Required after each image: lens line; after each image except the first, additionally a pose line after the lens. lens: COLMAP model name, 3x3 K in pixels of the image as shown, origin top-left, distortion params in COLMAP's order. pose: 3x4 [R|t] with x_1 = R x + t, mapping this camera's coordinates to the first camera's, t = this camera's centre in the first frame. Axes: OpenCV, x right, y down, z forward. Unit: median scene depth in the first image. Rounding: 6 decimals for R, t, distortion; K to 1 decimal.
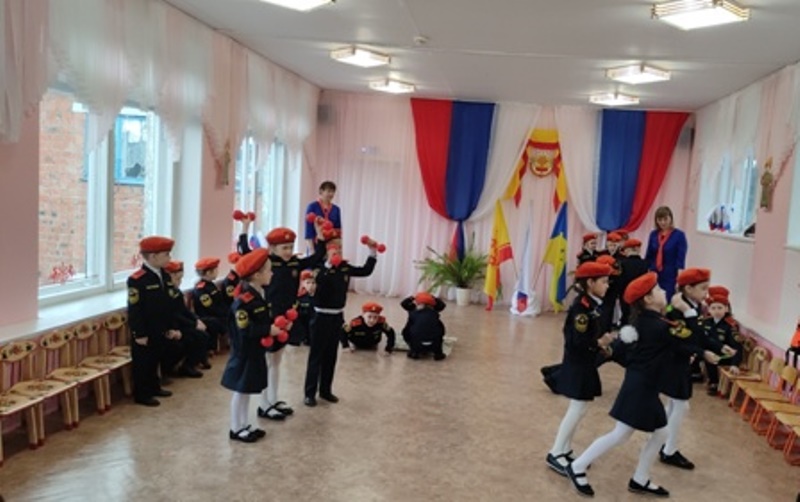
lens RADIAL K [[658.5, 0, 446.0], [0, 658.5, 251.3], [0, 0, 1]] dist [0.065974, -0.068522]
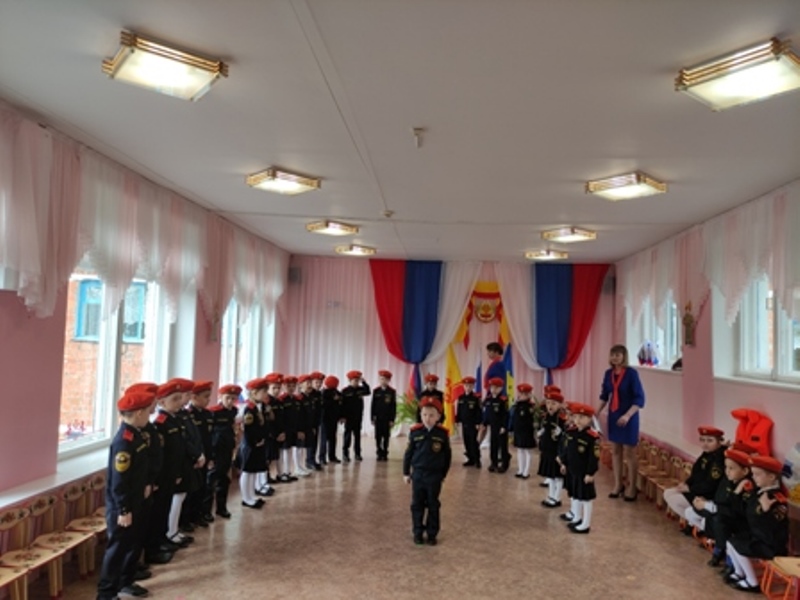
lens RADIAL K [[590.3, 0, 400.0], [0, 590.3, 300.0], [0, 0, 1]] dist [0.073677, -0.070318]
pose [[0.999047, -0.036088, 0.024551, -0.033756], [0.039339, 0.988161, -0.148291, -0.006516], [-0.018909, 0.149115, 0.988639, -0.016851]]
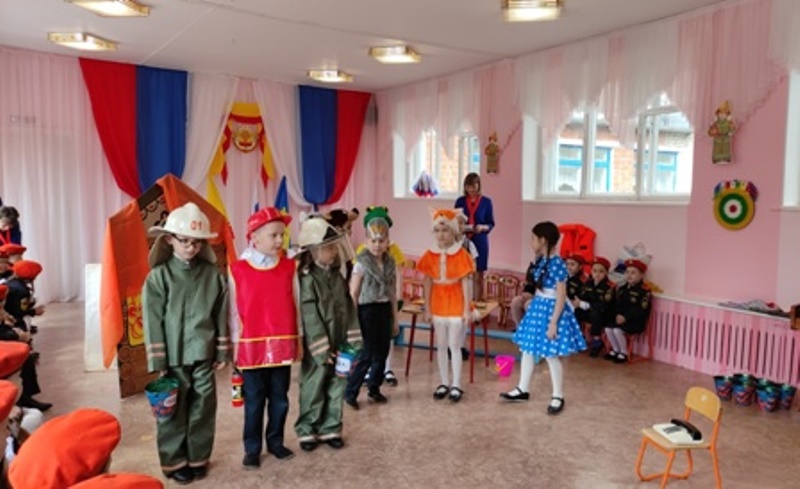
lens RADIAL K [[642.7, 0, 432.8], [0, 642.7, 244.7], [0, 0, 1]] dist [0.059467, -0.034060]
pose [[0.772107, -0.103928, 0.626937, -0.307089], [0.089309, 0.994492, 0.054869, -0.006108], [-0.629186, 0.013626, 0.777135, 0.111869]]
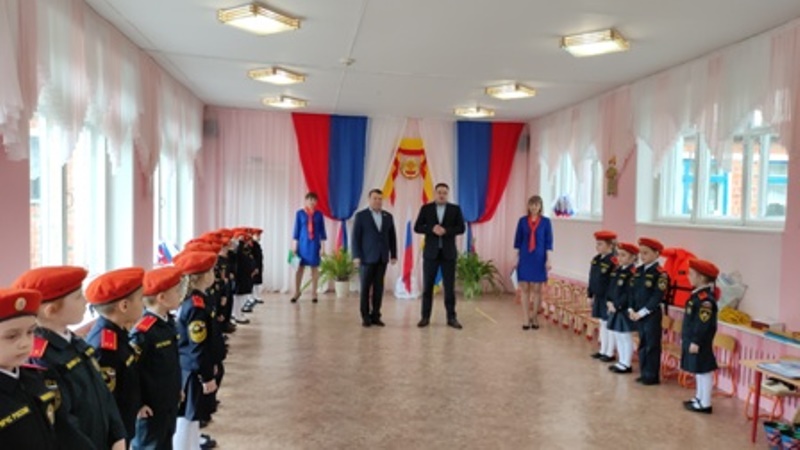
lens RADIAL K [[591.0, 0, 400.0], [0, 591.0, 225.0], [0, 0, 1]] dist [0.069511, -0.065298]
pose [[0.969103, -0.055121, 0.240419, -0.157401], [0.065010, 0.997326, -0.033393, 0.002704], [-0.237935, 0.047991, 0.970095, -0.006523]]
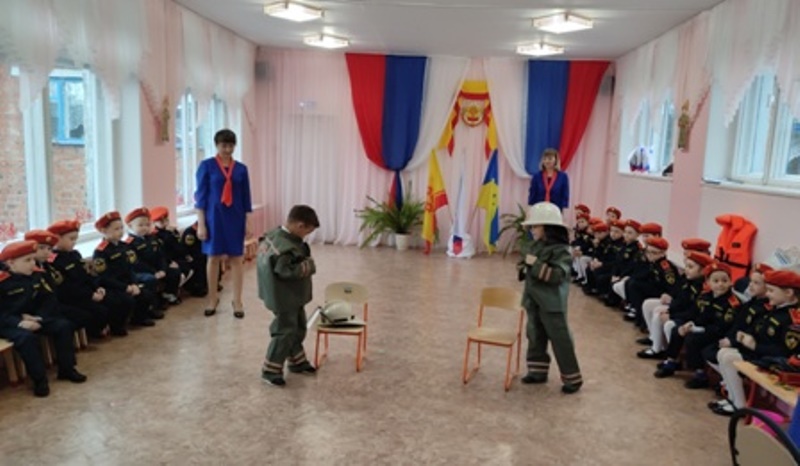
lens RADIAL K [[612.9, 0, 414.4], [0, 612.9, 231.3], [0, 0, 1]] dist [0.080193, -0.078822]
pose [[0.998373, -0.034606, 0.045318, 0.001381], [0.032358, 0.998253, 0.049430, 0.003756], [-0.046949, -0.047883, 0.997749, 0.018619]]
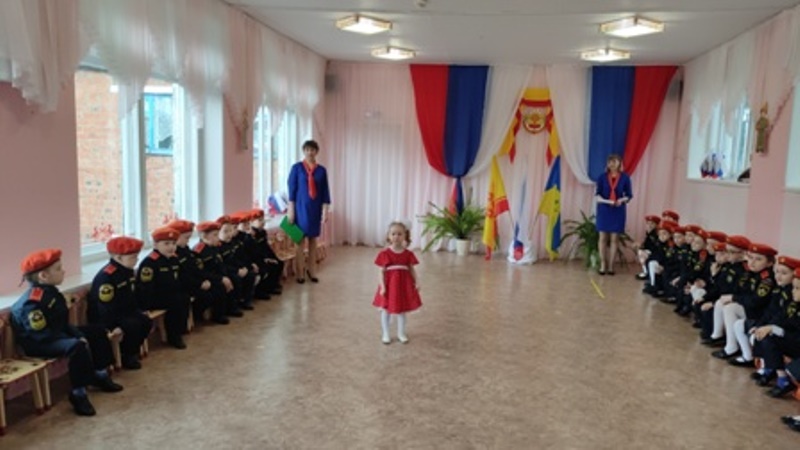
lens RADIAL K [[591.0, 0, 400.0], [0, 591.0, 225.0], [0, 0, 1]] dist [0.069511, -0.065298]
pose [[0.997233, -0.025649, -0.069779, -0.010291], [0.027501, 0.999291, 0.025700, 0.005591], [0.069070, -0.027548, 0.997231, 0.031897]]
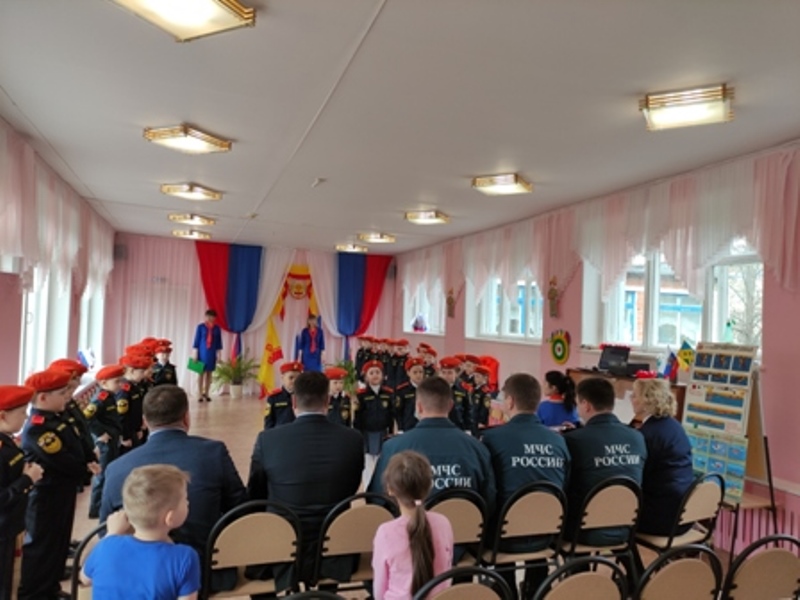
lens RADIAL K [[590.3, 0, 400.0], [0, 590.3, 300.0], [0, 0, 1]] dist [0.073677, -0.070318]
pose [[0.905292, -0.022120, 0.424214, -0.233105], [0.062089, 0.994808, -0.080629, 0.004813], [-0.420228, 0.099332, 0.901966, -0.265647]]
